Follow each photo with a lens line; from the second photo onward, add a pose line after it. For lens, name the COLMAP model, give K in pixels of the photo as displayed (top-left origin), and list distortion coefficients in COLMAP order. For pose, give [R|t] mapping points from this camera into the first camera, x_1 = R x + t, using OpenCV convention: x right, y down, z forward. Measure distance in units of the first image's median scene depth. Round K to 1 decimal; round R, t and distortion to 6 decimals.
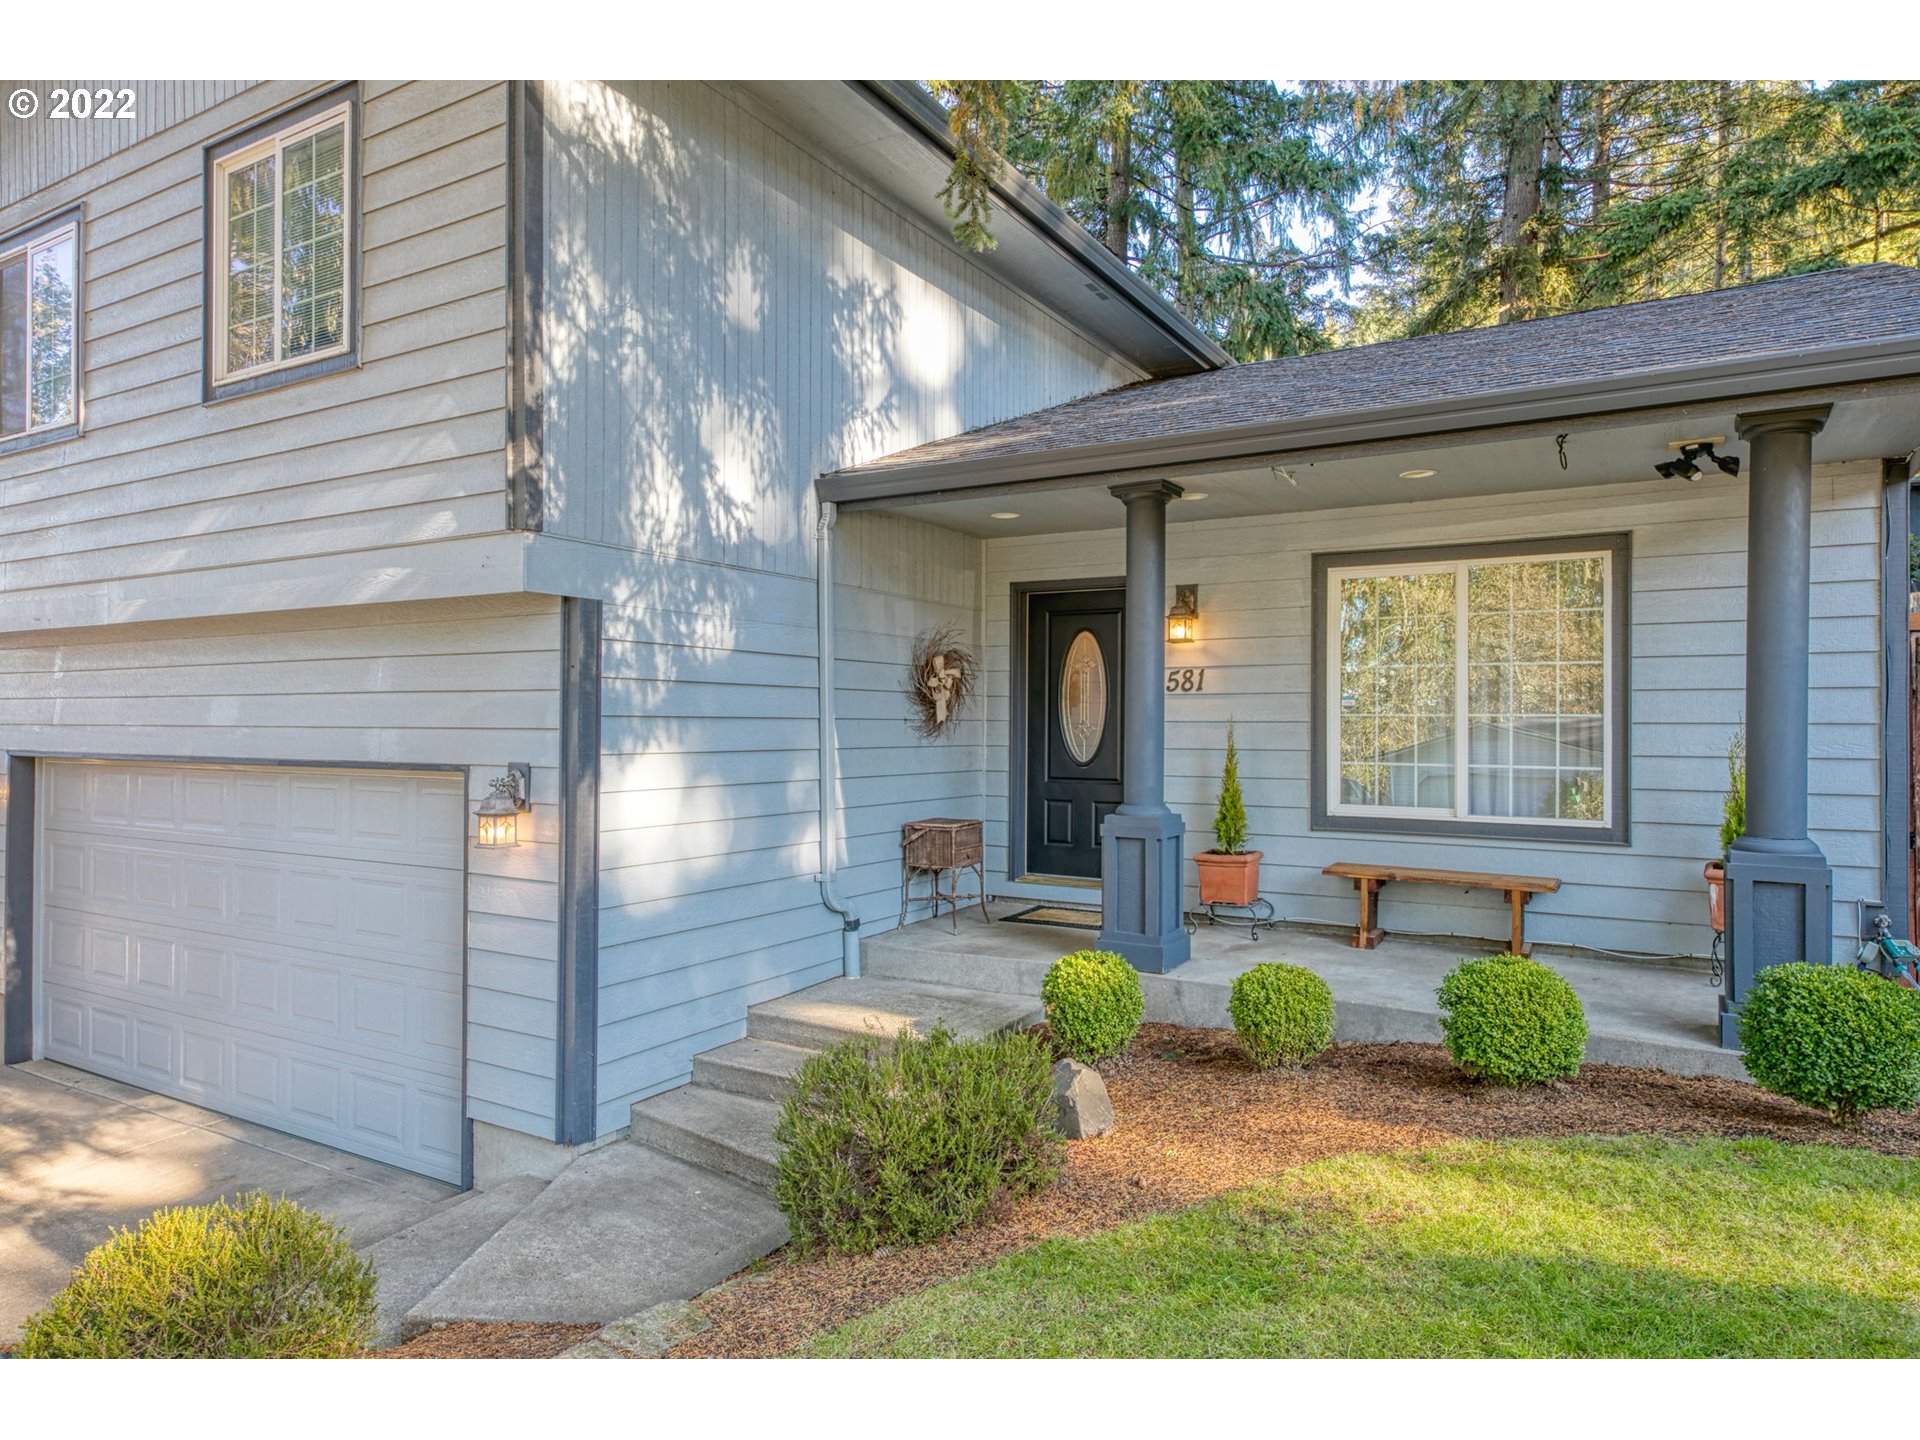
lens RADIAL K [[1165.3, 0, 975.2], [0, 1165.3, 728.6], [0, 0, 1]] dist [0.006131, -0.000007]
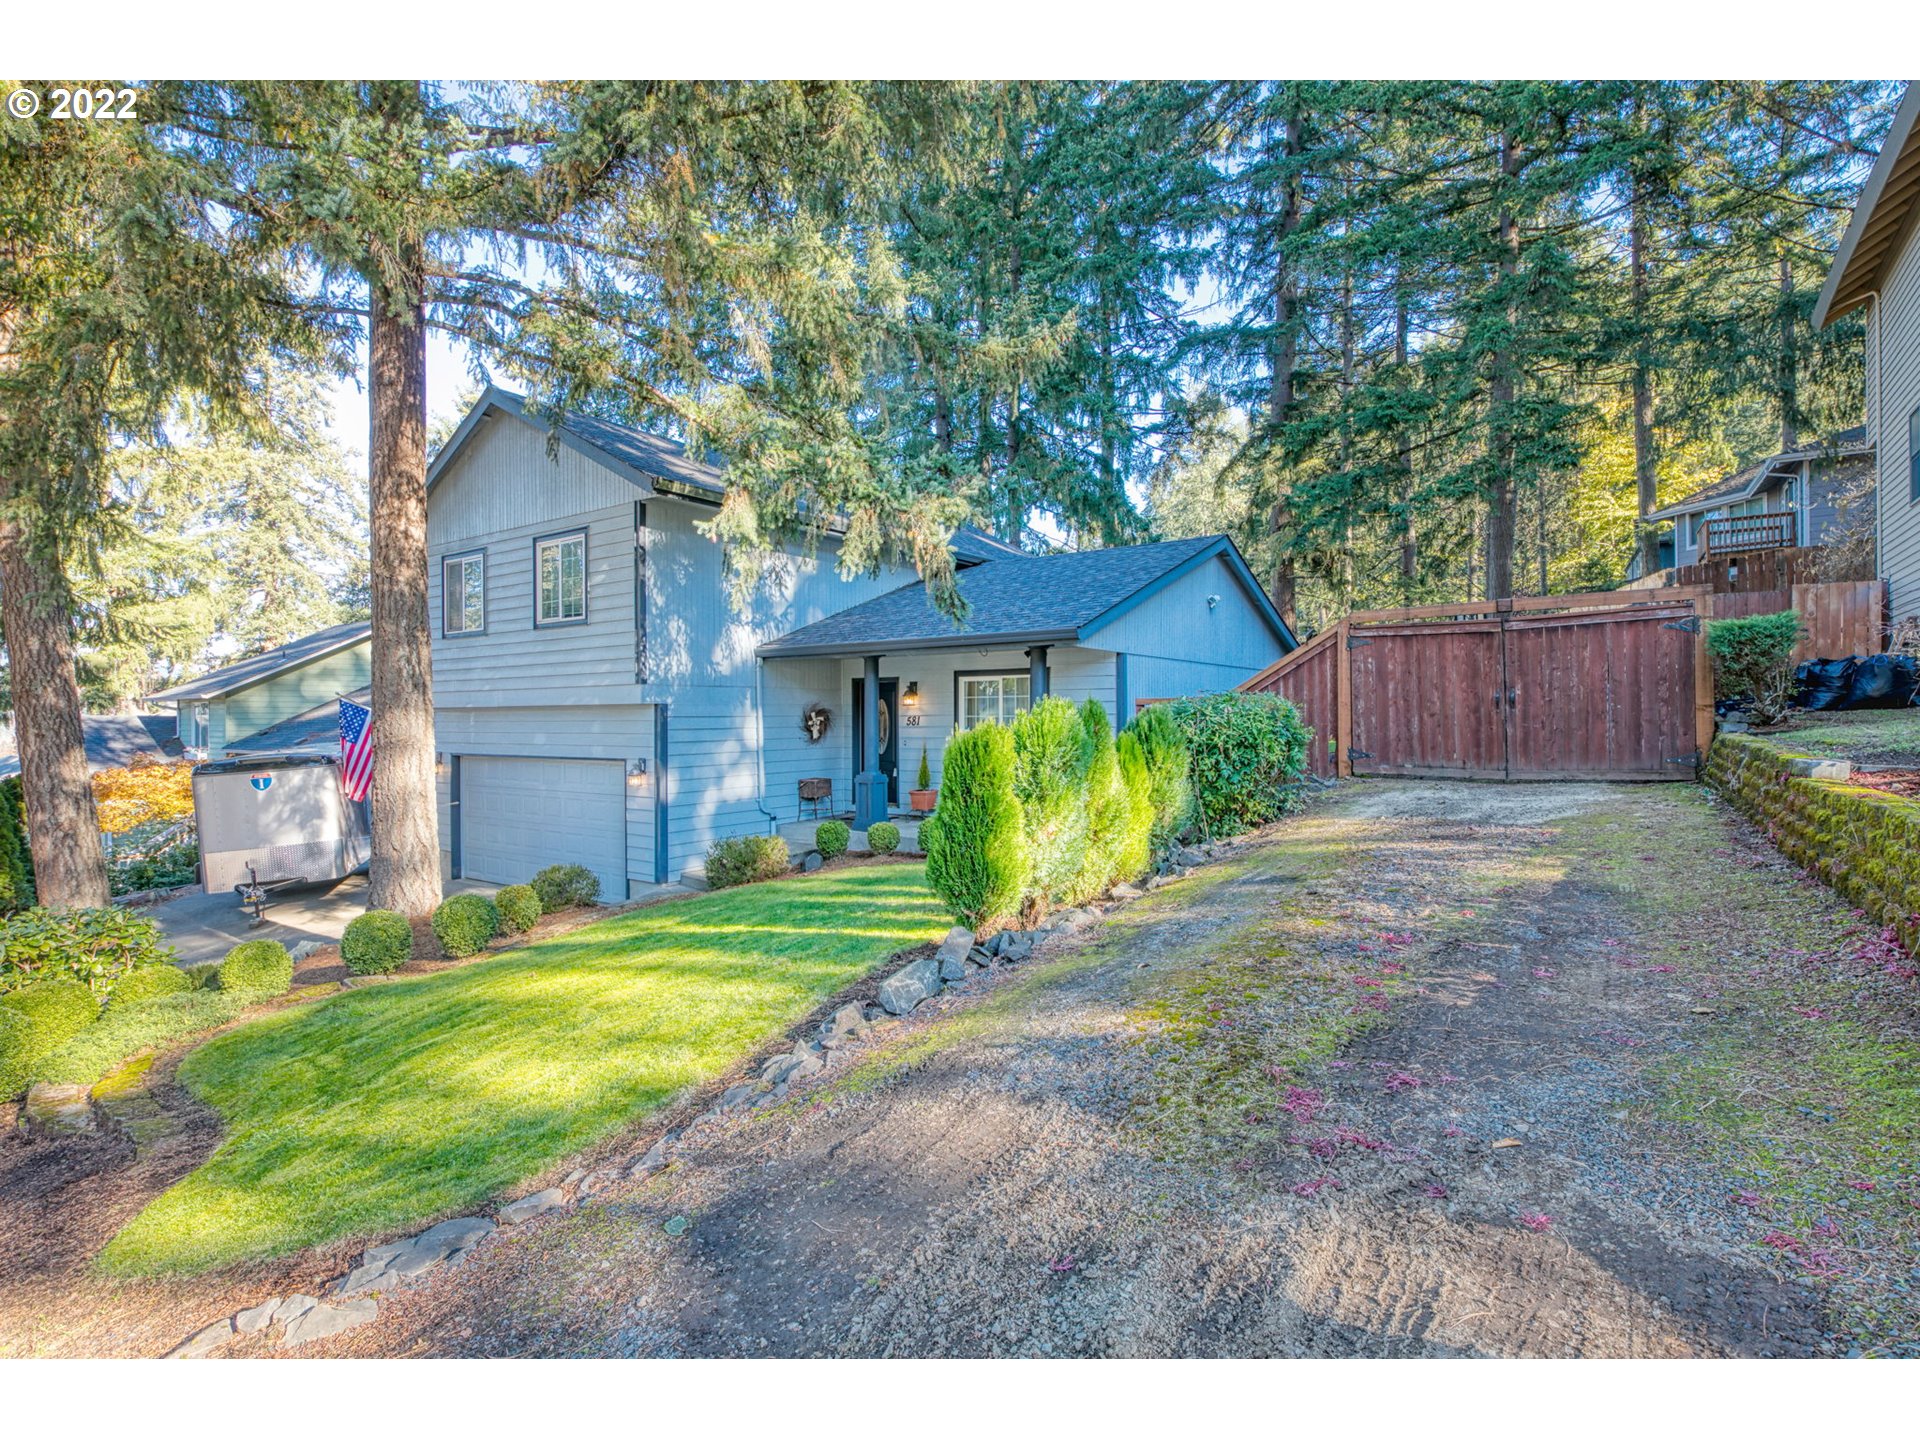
lens RADIAL K [[864.9, 0, 959.3], [0, 864.9, 726.8], [0, 0, 1]] dist [0.002571, 0.000073]
pose [[0.997668, -0.010351, -0.067464, 0.492880], [0.010791, 0.999923, 0.006167, -0.047590], [0.067395, -0.006880, 0.997703, -0.999650]]
